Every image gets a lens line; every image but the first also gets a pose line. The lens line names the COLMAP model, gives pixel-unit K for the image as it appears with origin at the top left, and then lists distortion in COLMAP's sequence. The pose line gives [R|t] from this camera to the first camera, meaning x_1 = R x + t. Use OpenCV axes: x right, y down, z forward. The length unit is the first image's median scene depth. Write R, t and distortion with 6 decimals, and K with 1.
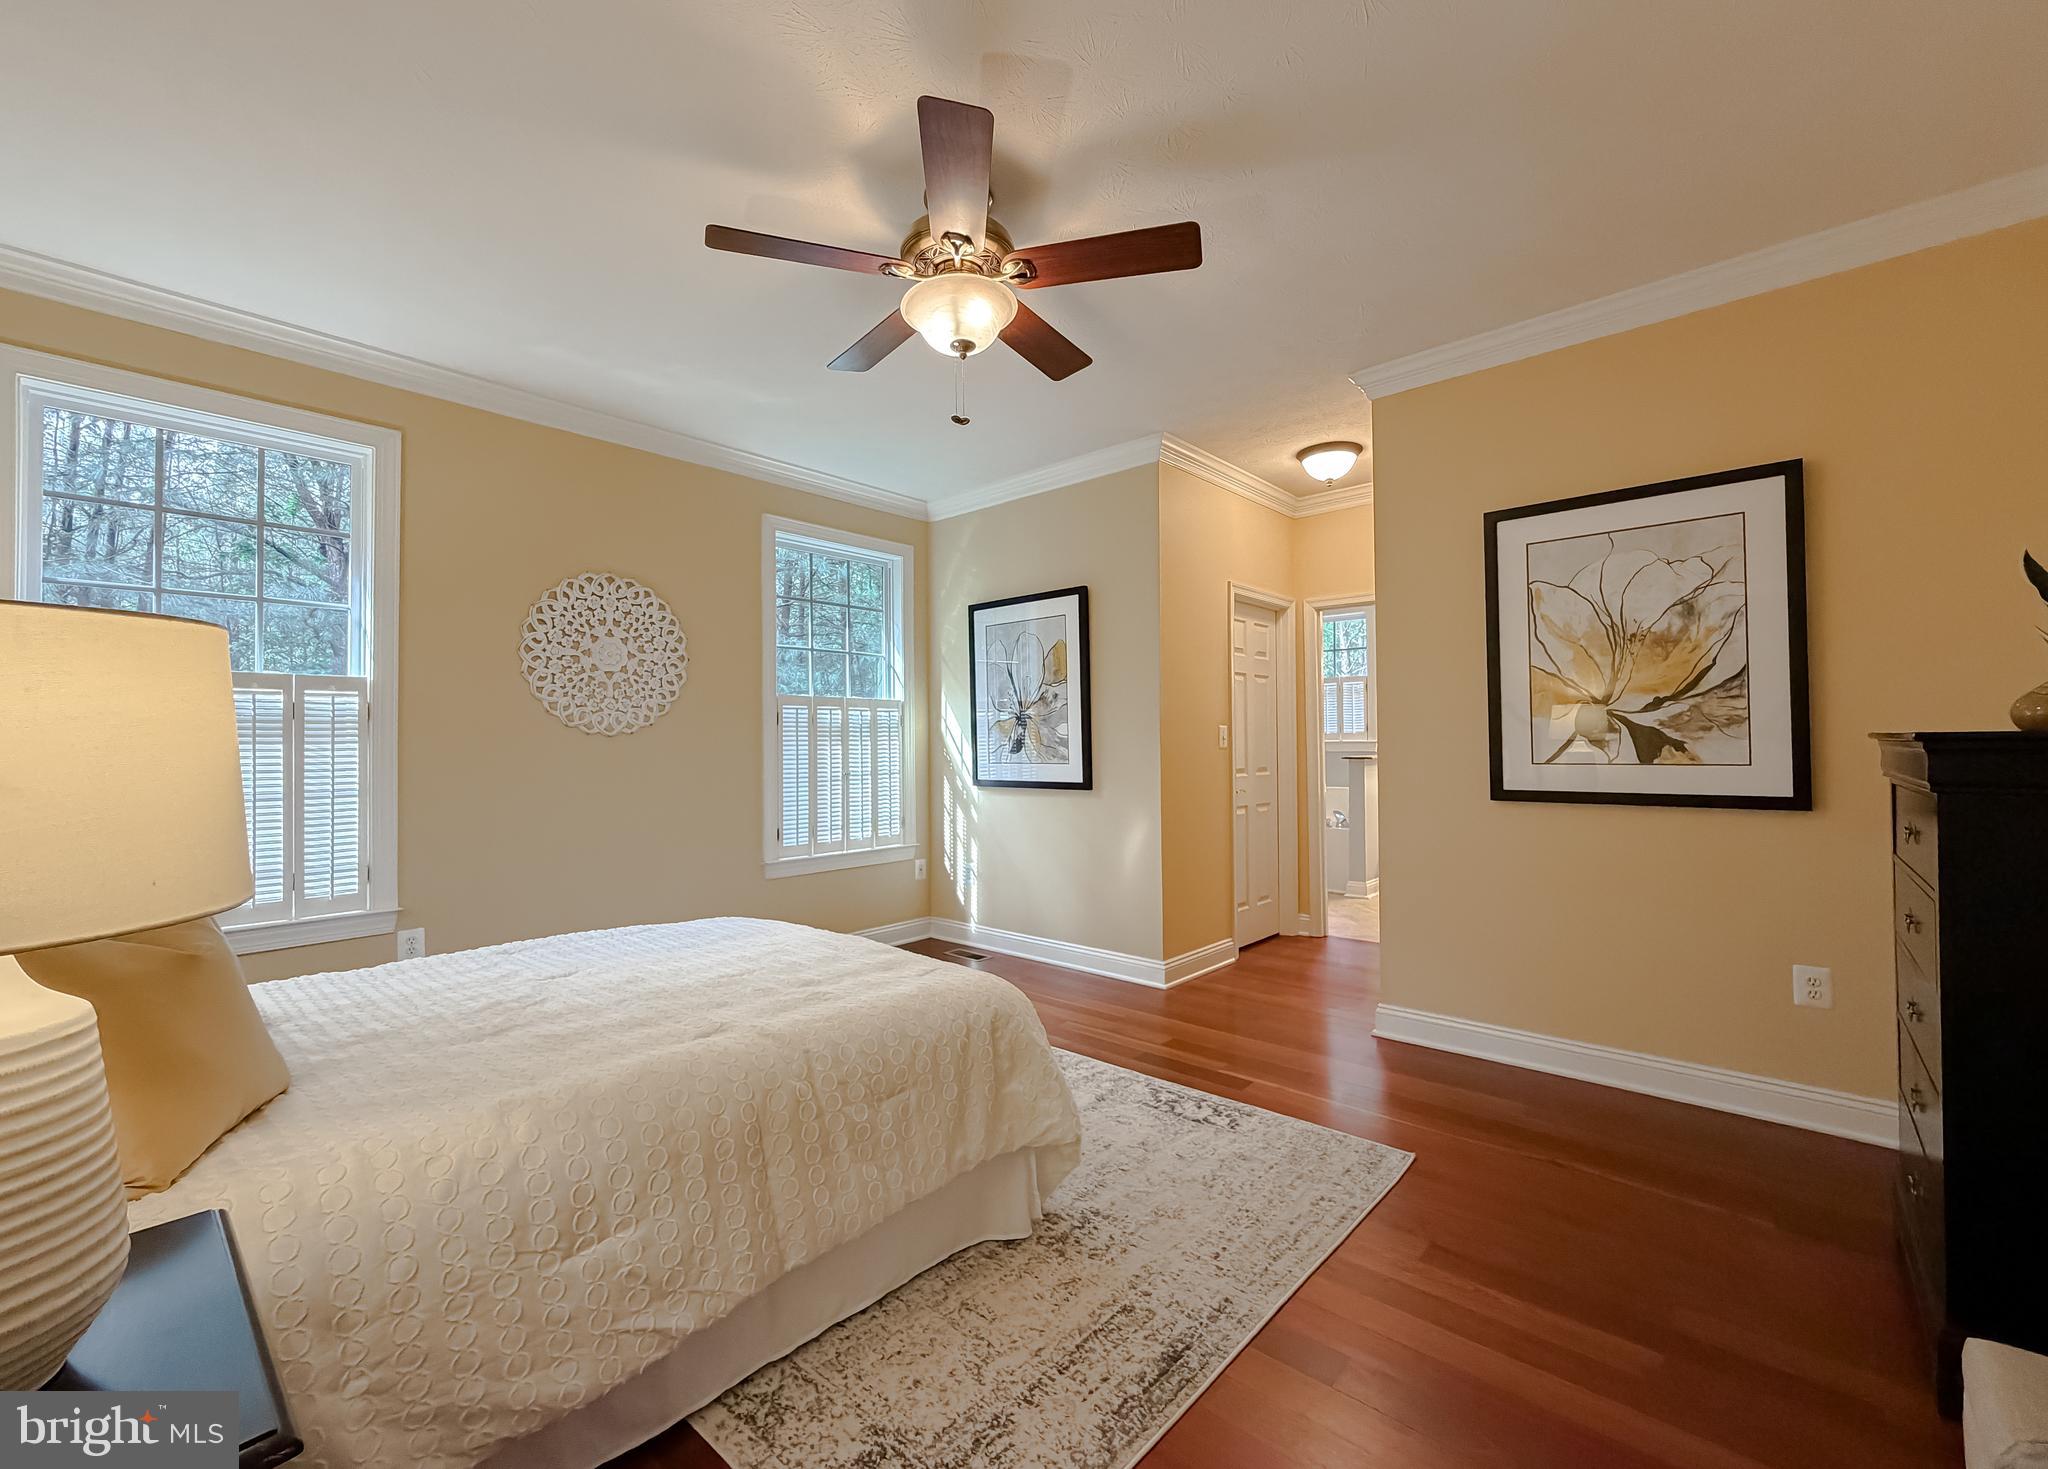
lens RADIAL K [[837.6, 0, 1018.3], [0, 837.6, 730.2], [0, 0, 1]] dist [-0.002501, 0.005095]
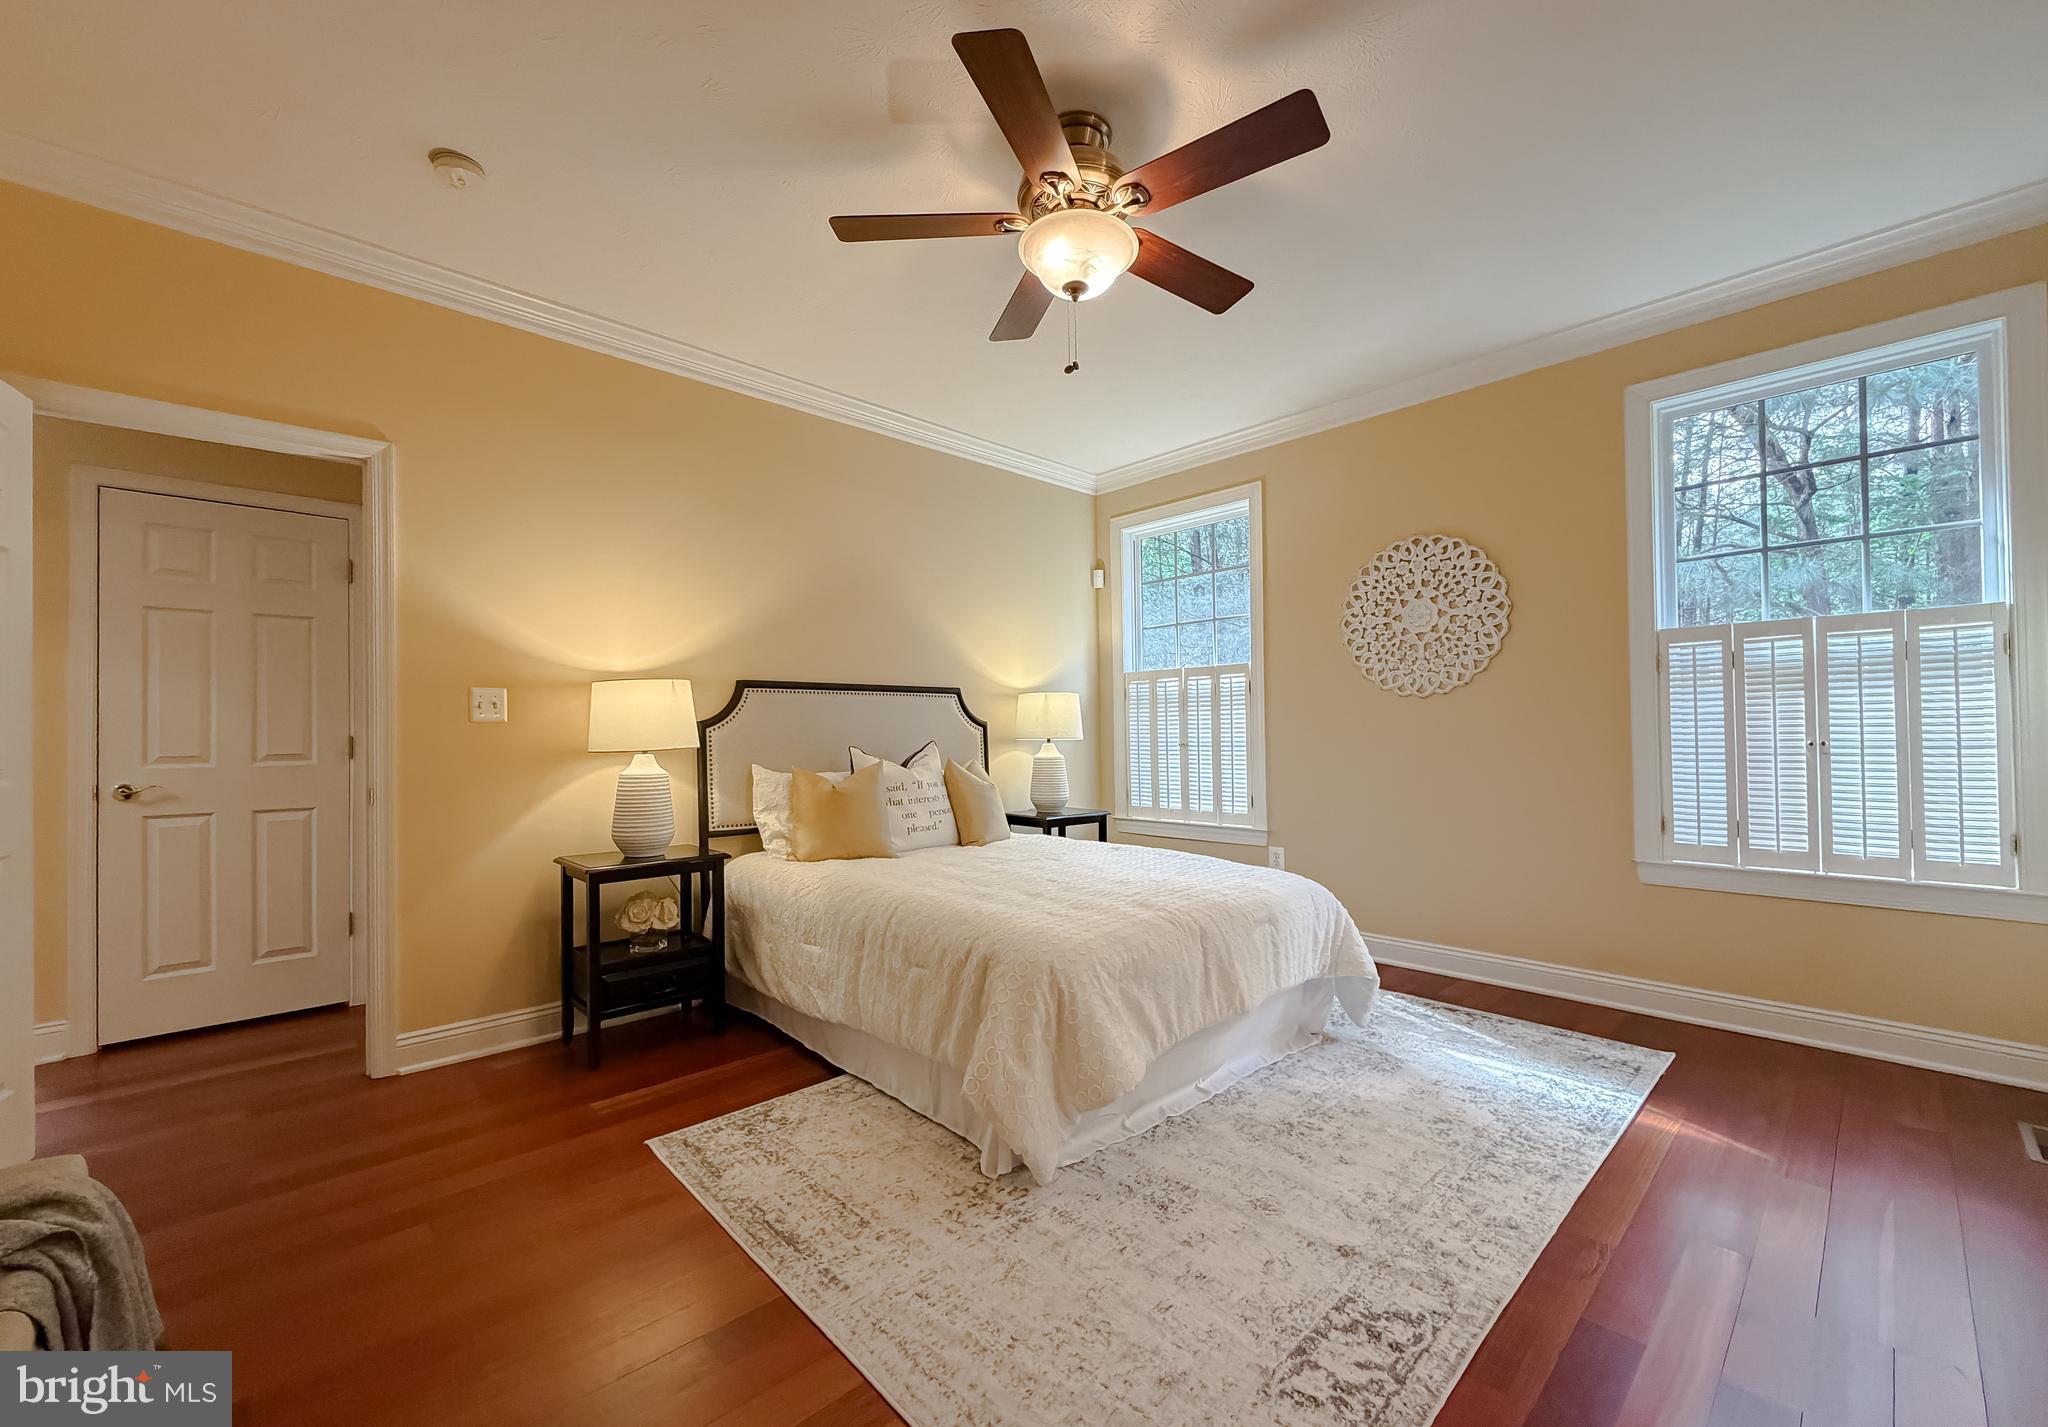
lens RADIAL K [[847.1, 0, 1025.7], [0, 847.1, 727.0], [0, 0, 1]] dist [-0.002034, 0.000595]
pose [[-0.079500, 0.019202, -0.996650, 0.556958], [0.046626, 0.998792, 0.015524, 0.004711], [0.995744, -0.045236, -0.080299, 0.595403]]
